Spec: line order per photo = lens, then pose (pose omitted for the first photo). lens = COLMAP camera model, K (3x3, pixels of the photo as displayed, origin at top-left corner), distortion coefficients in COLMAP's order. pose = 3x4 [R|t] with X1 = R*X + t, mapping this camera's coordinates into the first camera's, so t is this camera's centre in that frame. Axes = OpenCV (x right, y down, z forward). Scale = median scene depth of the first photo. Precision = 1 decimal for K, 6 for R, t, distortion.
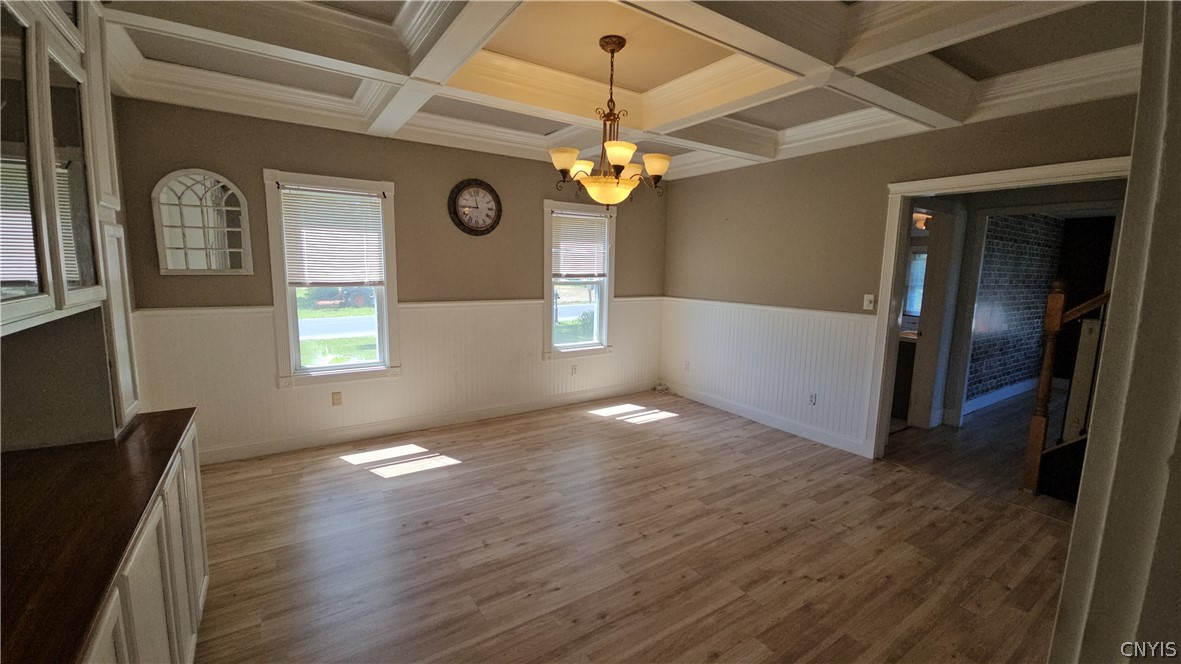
lens RADIAL K [[479.1, 0, 595.9], [0, 479.1, 330.1], [0, 0, 1]] dist [0.003488, -0.000329]
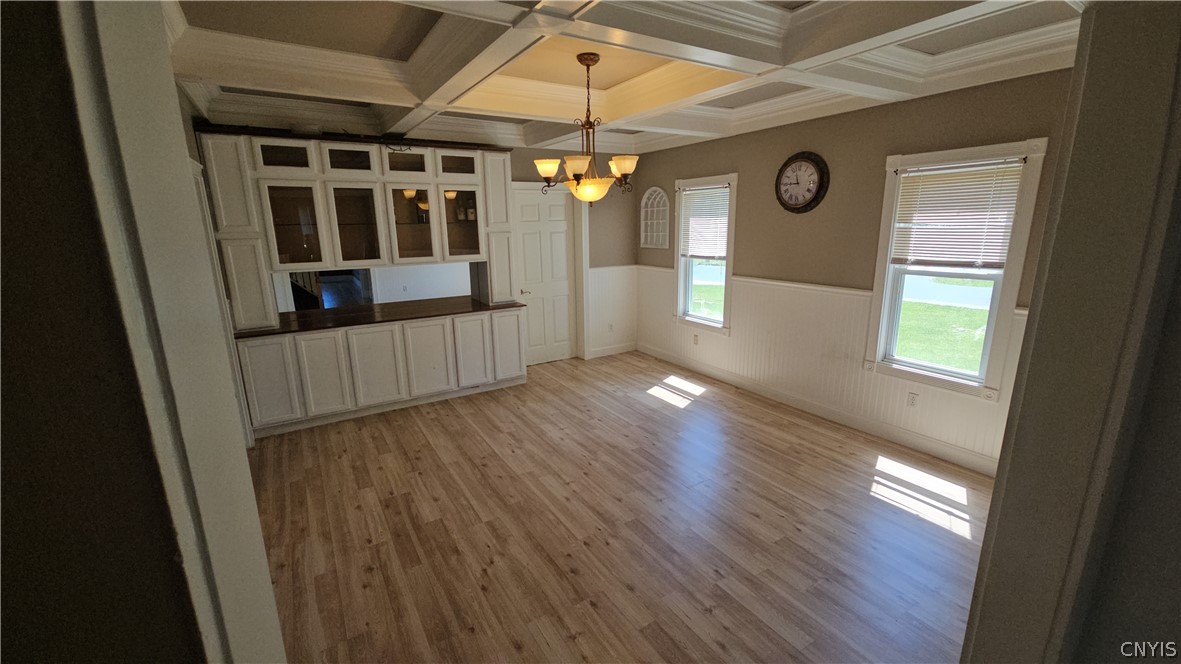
lens RADIAL K [[479.1, 0, 594.2], [0, 479.1, 330.5], [0, 0, 1]] dist [0.003488, -0.000329]
pose [[-0.030227, 0.205381, -0.978215, 0.838438], [-0.116320, 0.971290, 0.207521, -0.138880], [0.992752, 0.120059, -0.005470, 0.722191]]
